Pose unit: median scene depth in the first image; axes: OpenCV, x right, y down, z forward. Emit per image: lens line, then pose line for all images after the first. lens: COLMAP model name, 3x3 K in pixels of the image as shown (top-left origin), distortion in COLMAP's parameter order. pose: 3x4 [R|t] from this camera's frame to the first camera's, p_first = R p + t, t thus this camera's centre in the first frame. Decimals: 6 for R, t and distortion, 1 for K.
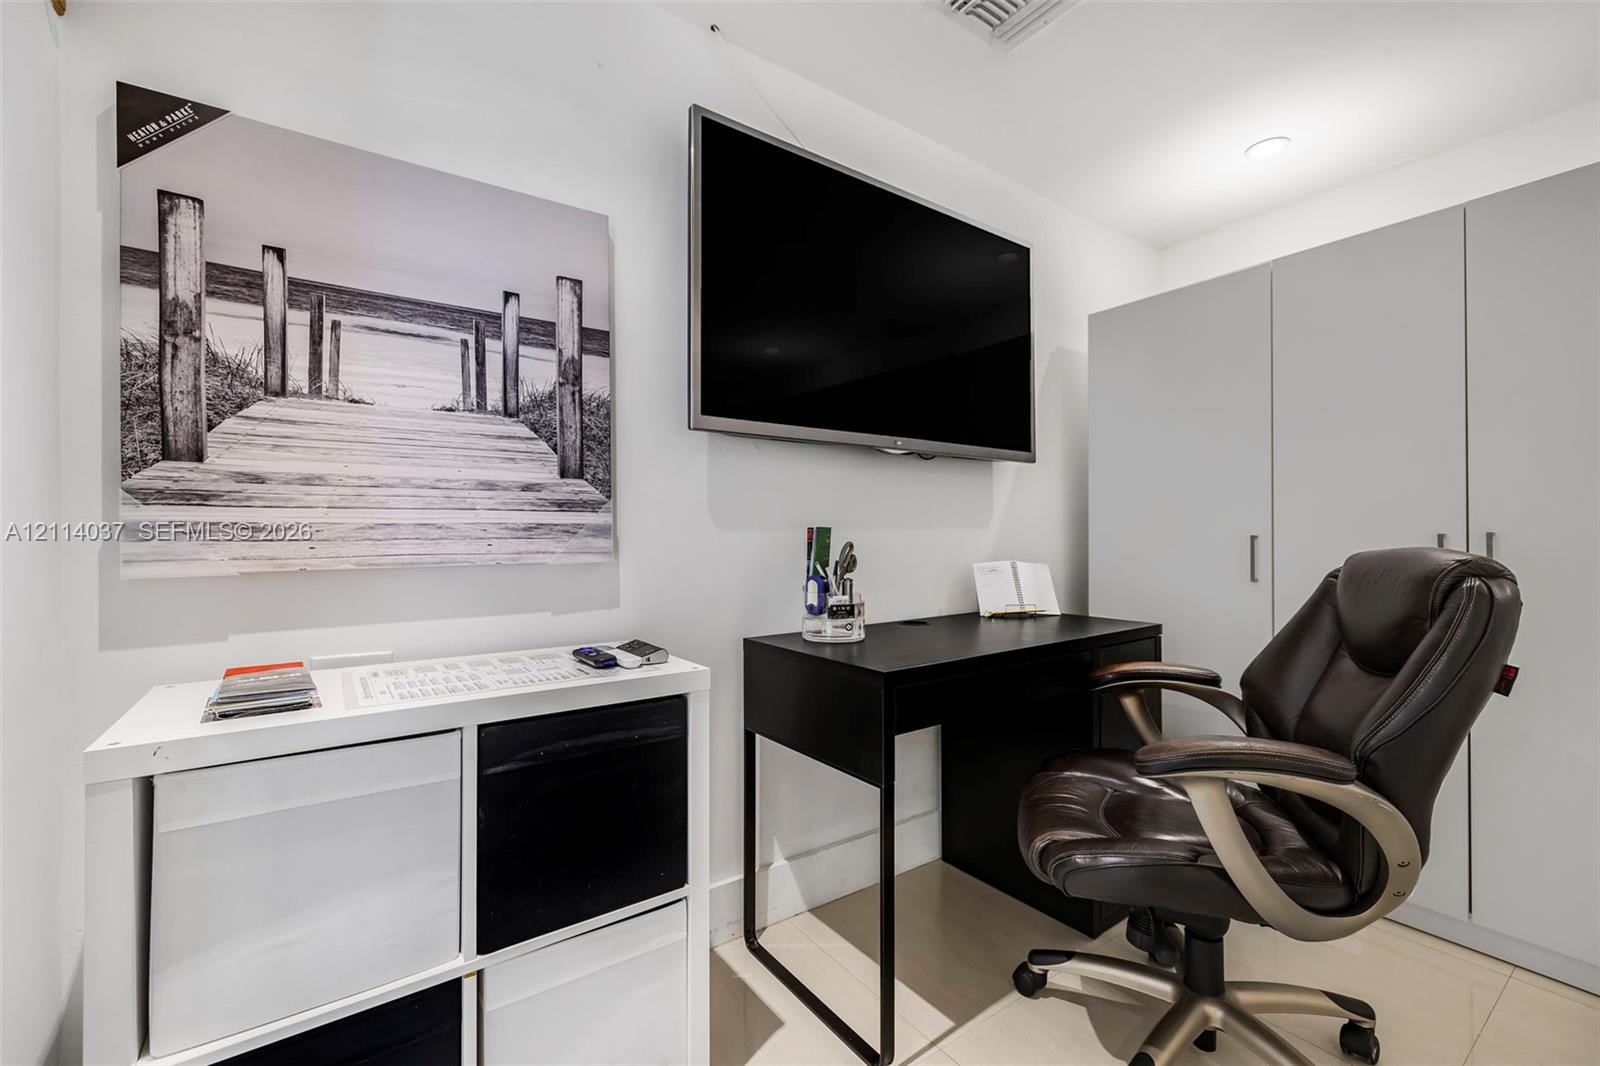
lens RADIAL K [[667.6, 0, 801.4], [0, 667.6, 527.8], [0, 0, 1]] dist [-0.002565, -0.000033]
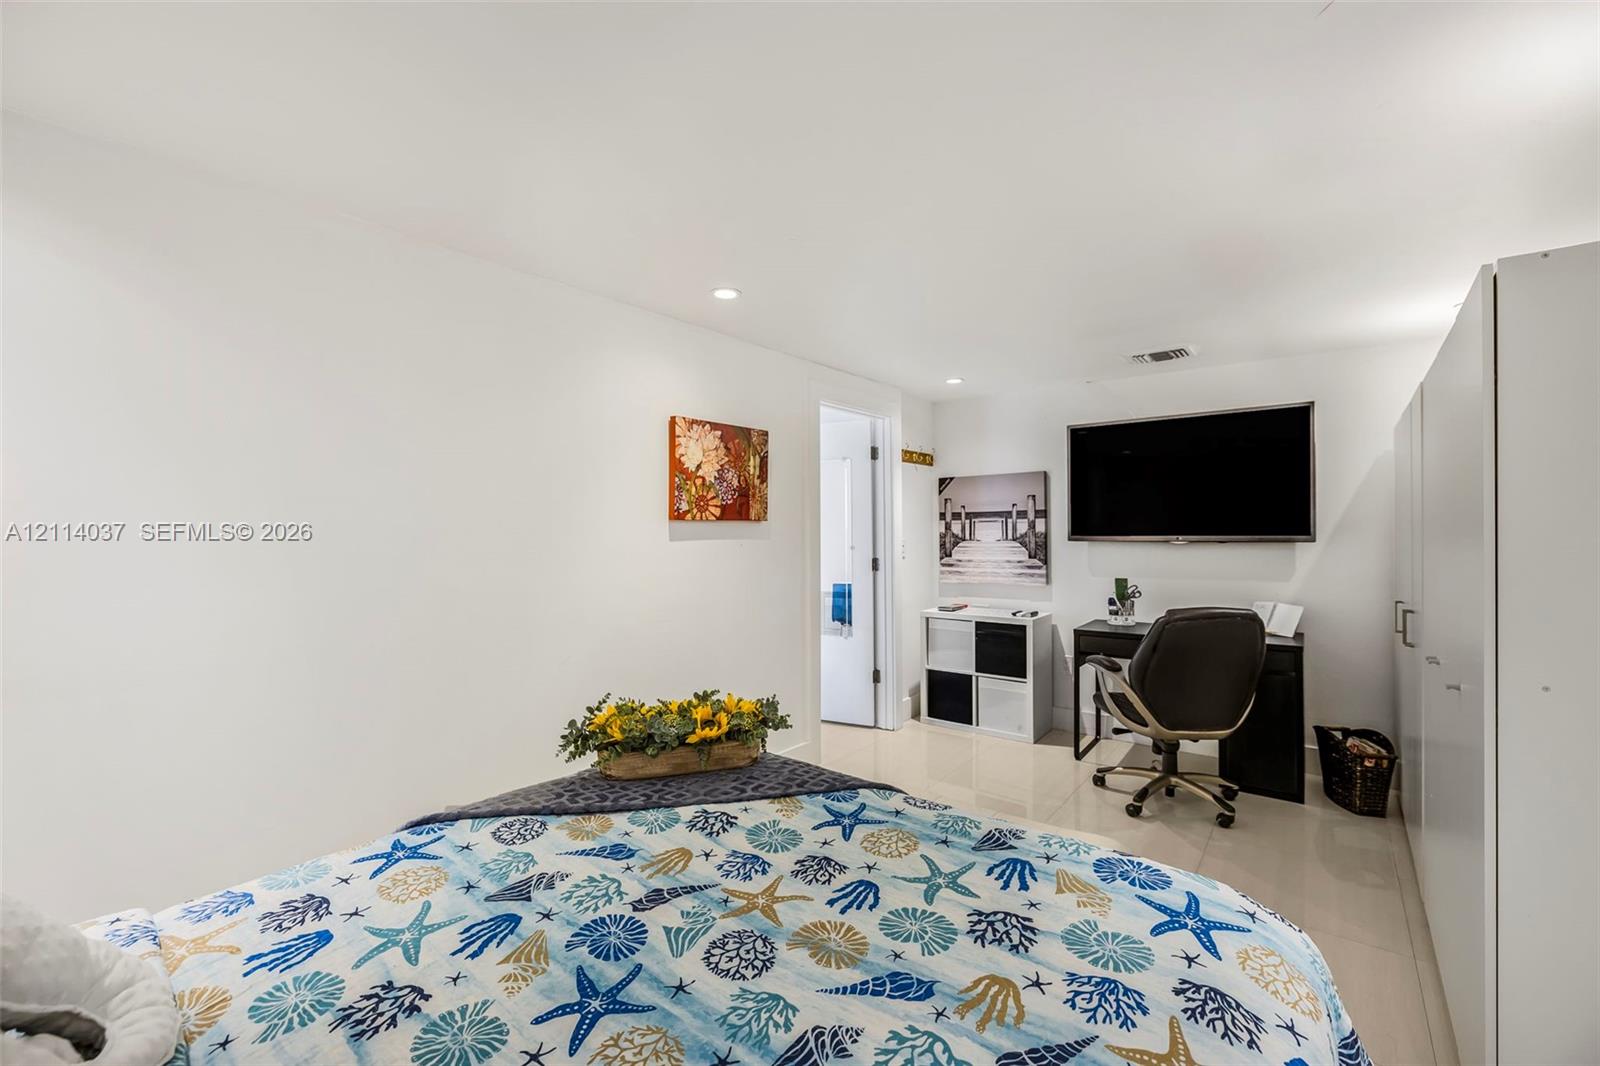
lens RADIAL K [[667.6, 0, 801.5], [0, 667.6, 534.4], [0, 0, 1]] dist [-0.002565, -0.000033]
pose [[0.266774, -0.003283, -0.963754, 2.543331], [0.007963, 0.999968, -0.001202, -0.205301], [0.963726, -0.007354, 0.266791, -0.942419]]
